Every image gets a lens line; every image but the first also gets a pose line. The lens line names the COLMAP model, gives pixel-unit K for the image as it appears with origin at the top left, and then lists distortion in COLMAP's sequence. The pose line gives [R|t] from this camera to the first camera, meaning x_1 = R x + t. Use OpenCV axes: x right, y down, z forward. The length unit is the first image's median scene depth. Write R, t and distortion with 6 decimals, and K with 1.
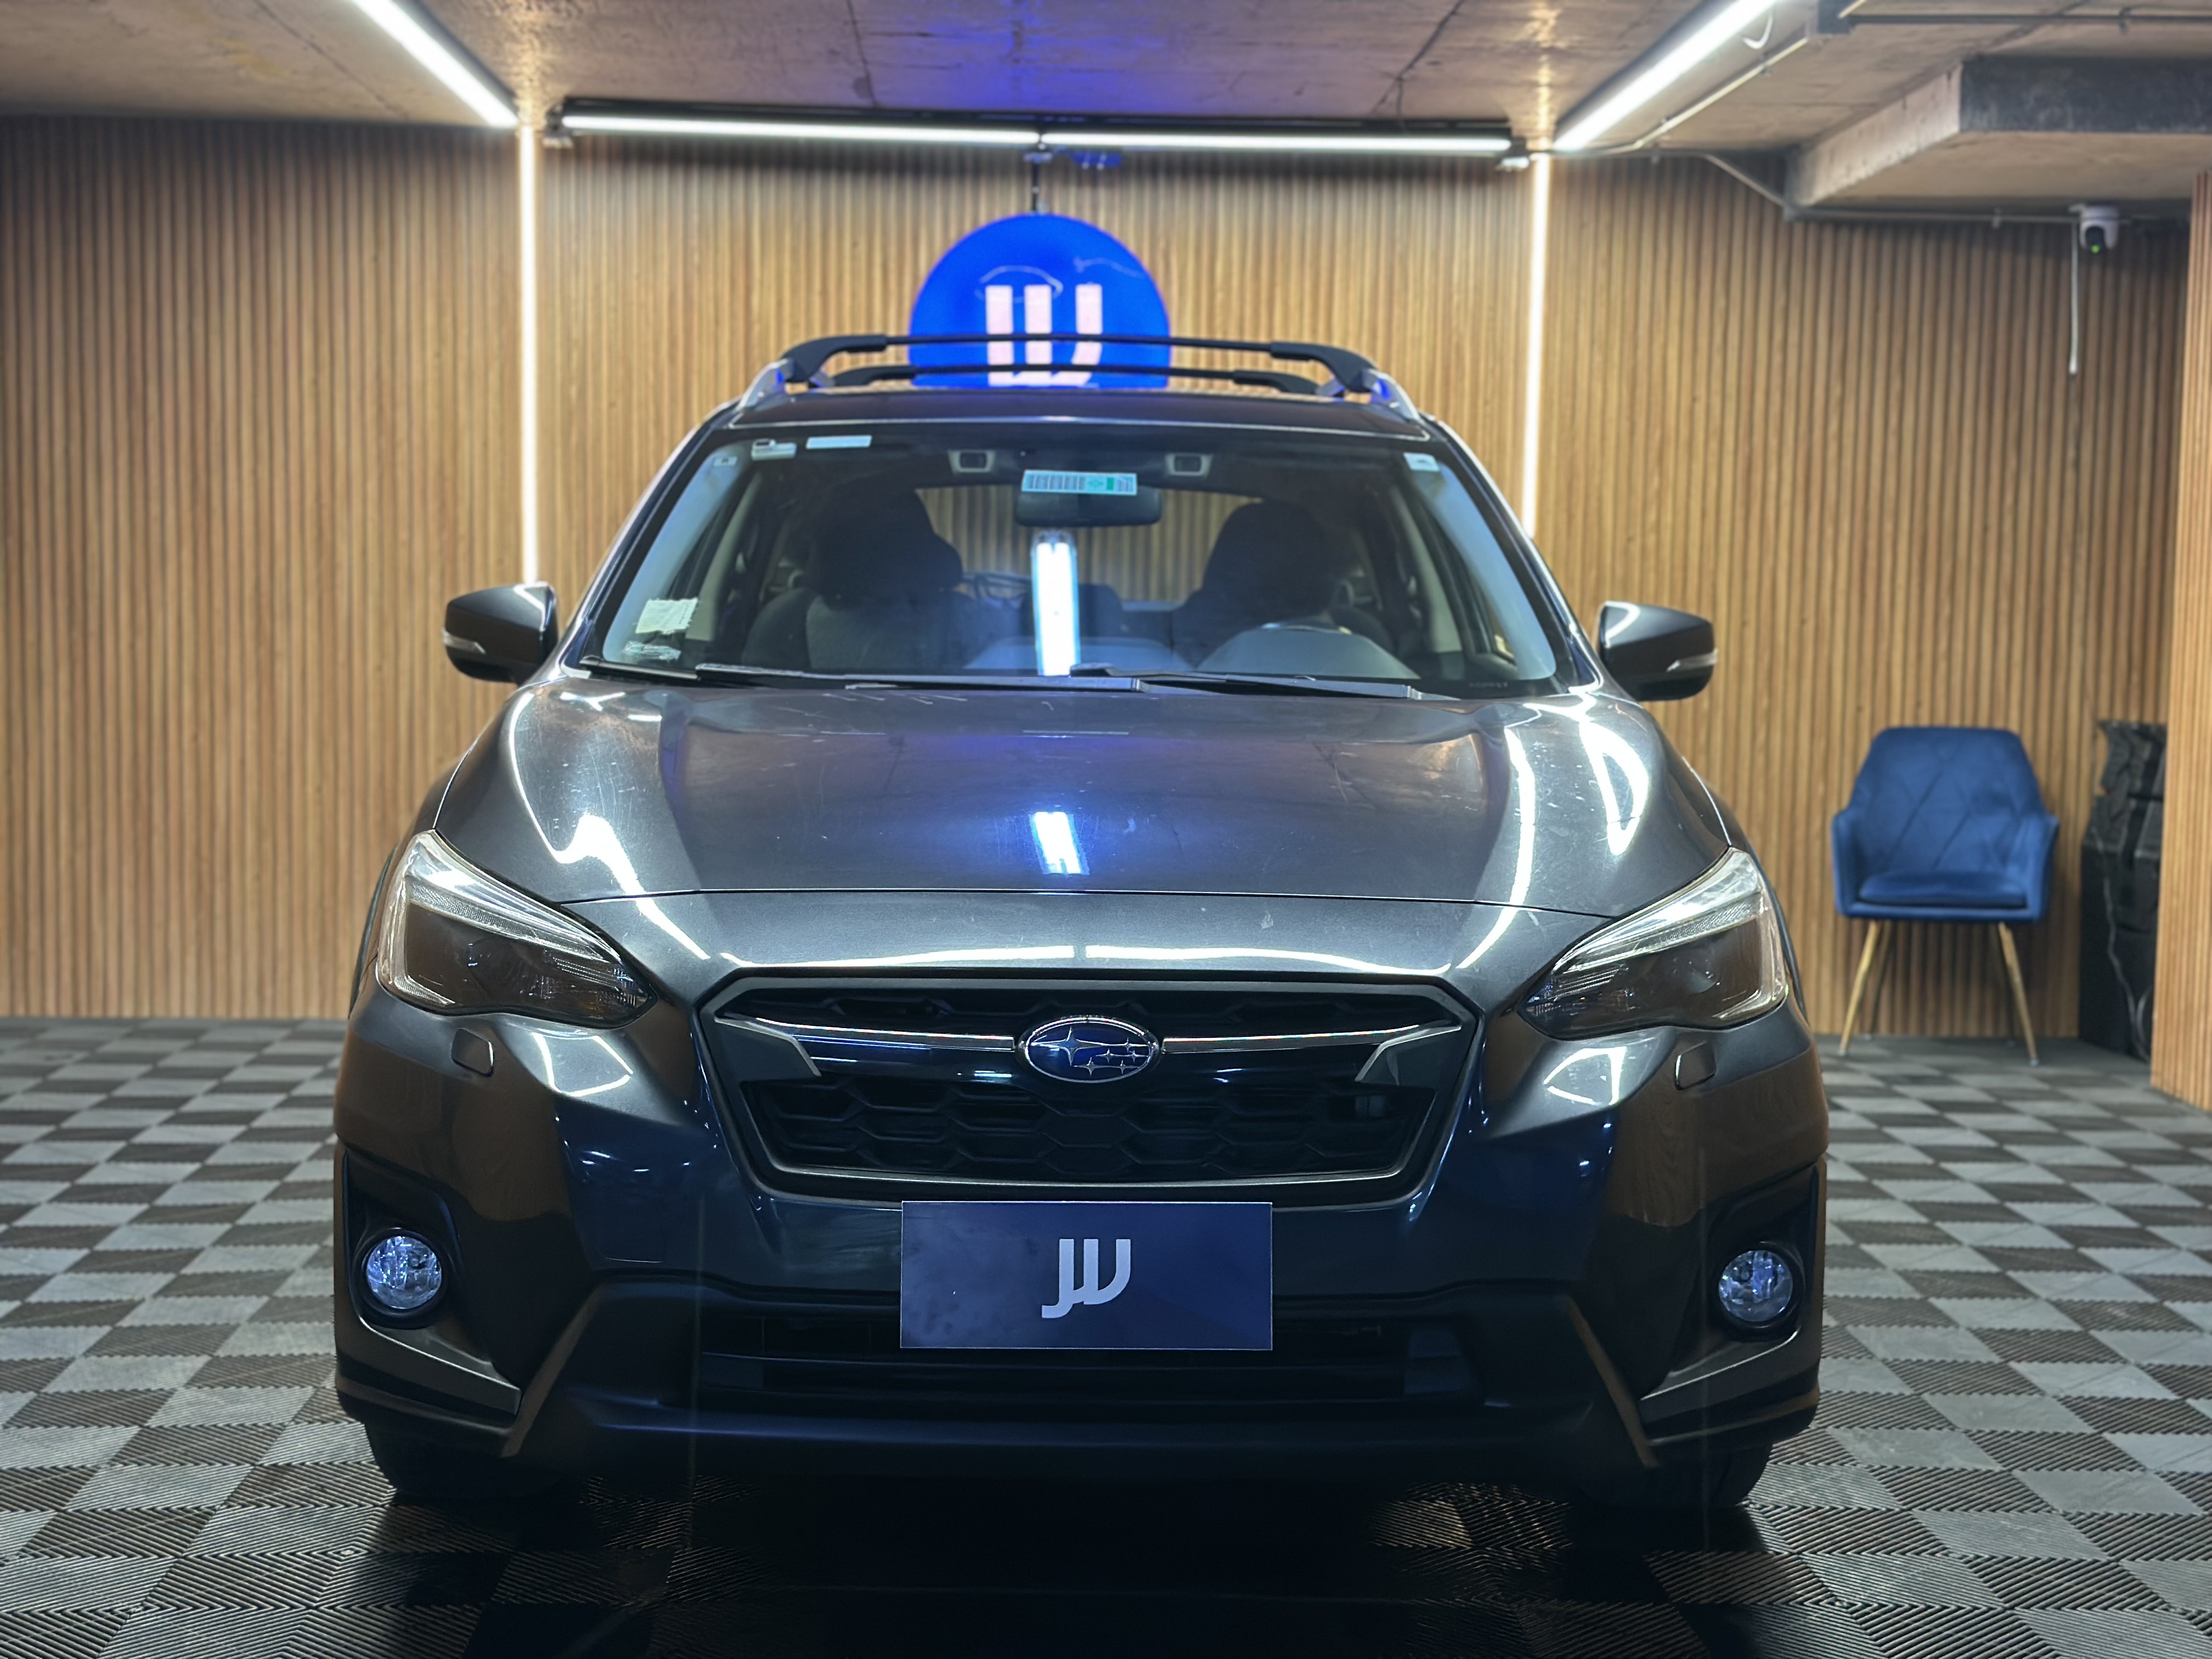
lens RADIAL K [[3018.4, 0, 1106.0], [0, 3018.4, 829.5], [0, 0, 1]] dist [0.213682, -0.459881]
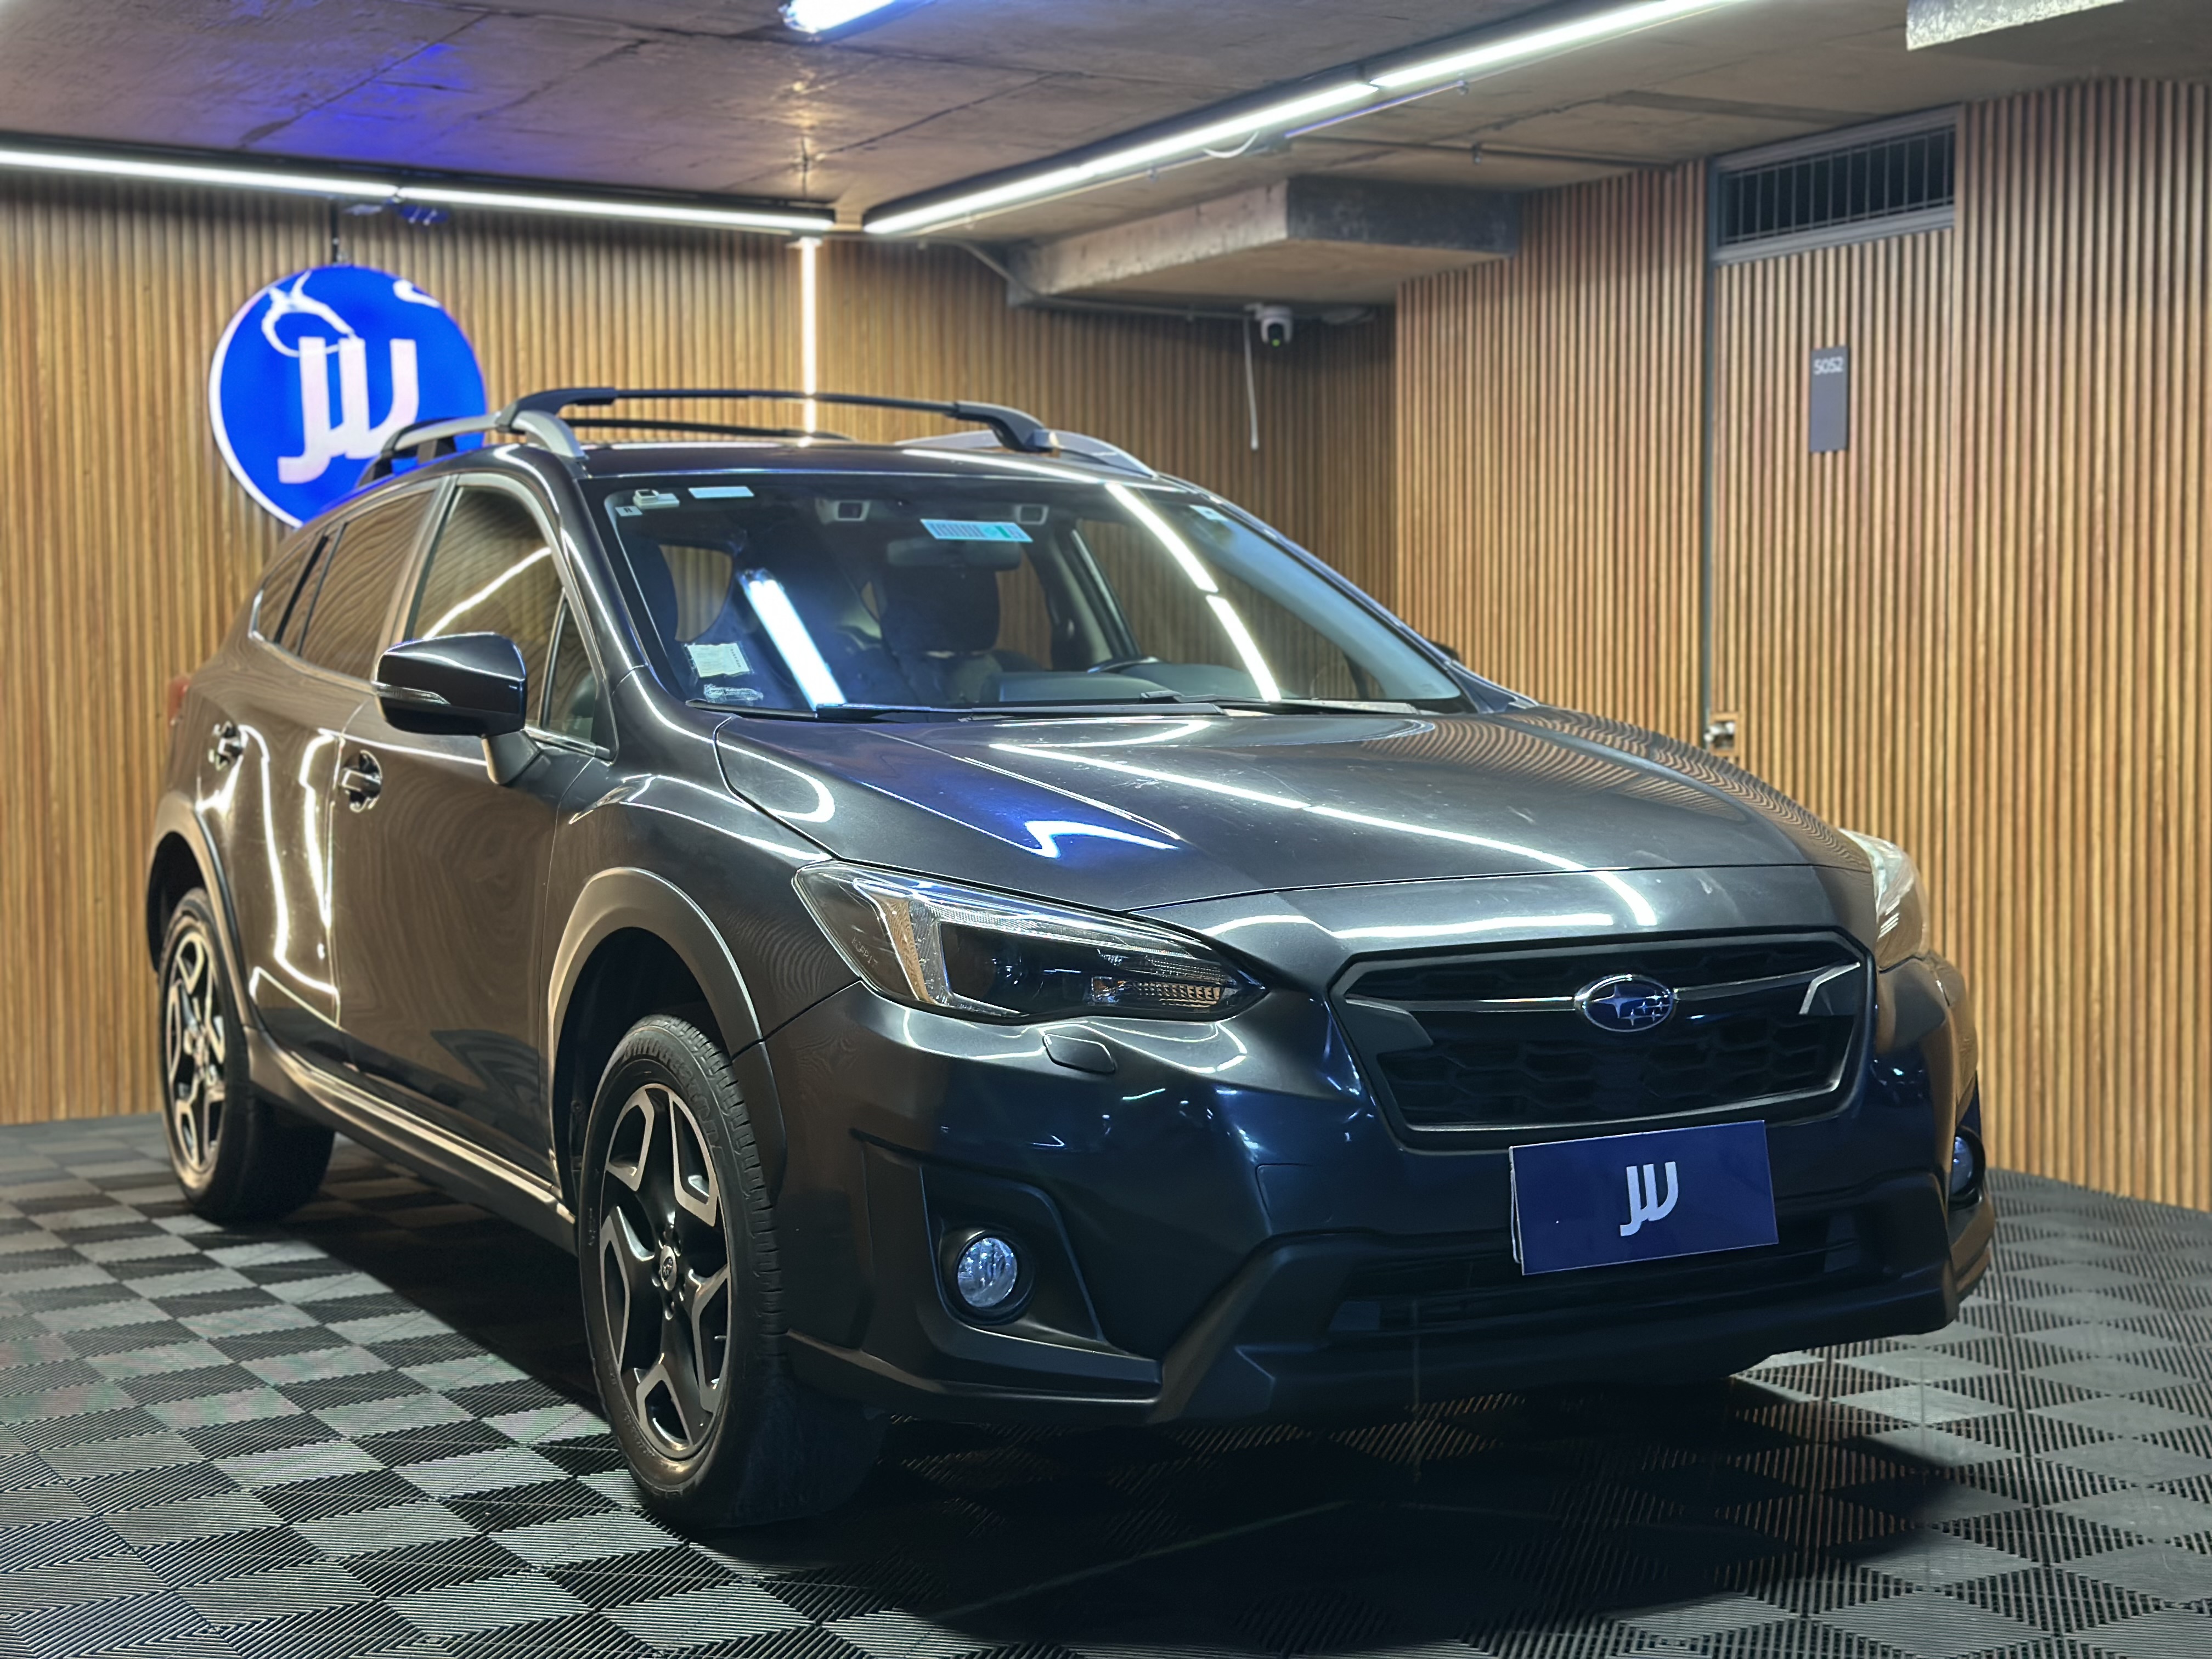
lens RADIAL K [[3018.4, 0, 1106.0], [0, 3018.4, 829.5], [0, 0, 1]] dist [0.213682, -0.459881]
pose [[0.882857, -0.047847, 0.467197, -0.328945], [0.058978, 0.998217, -0.009218, 0.002306], [-0.465923, 0.035693, 0.884105, 0.026060]]
